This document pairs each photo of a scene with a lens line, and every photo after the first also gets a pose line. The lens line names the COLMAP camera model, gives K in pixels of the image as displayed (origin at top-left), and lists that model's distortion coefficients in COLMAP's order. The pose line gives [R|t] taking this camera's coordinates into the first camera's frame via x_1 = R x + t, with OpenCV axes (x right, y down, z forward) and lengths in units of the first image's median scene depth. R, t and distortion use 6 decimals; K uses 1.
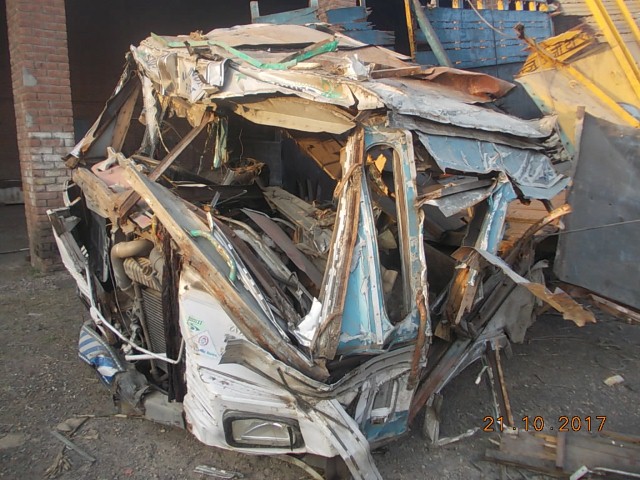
lens RADIAL K [[523.3, 0, 319.7], [0, 523.3, 237.6], [0, 0, 1]] dist [-0.022220, -0.013709]
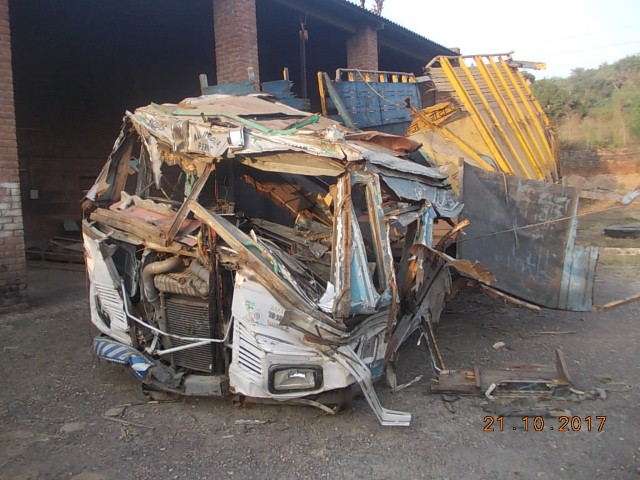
lens RADIAL K [[523.3, 0, 318.7], [0, 523.3, 237.6], [0, 0, 1]] dist [-0.022220, -0.013709]
pose [[0.969274, -0.040100, 0.242692, -0.316479], [0.062714, 0.994304, -0.086182, 0.091704], [-0.237854, 0.098754, 0.966268, -0.381321]]
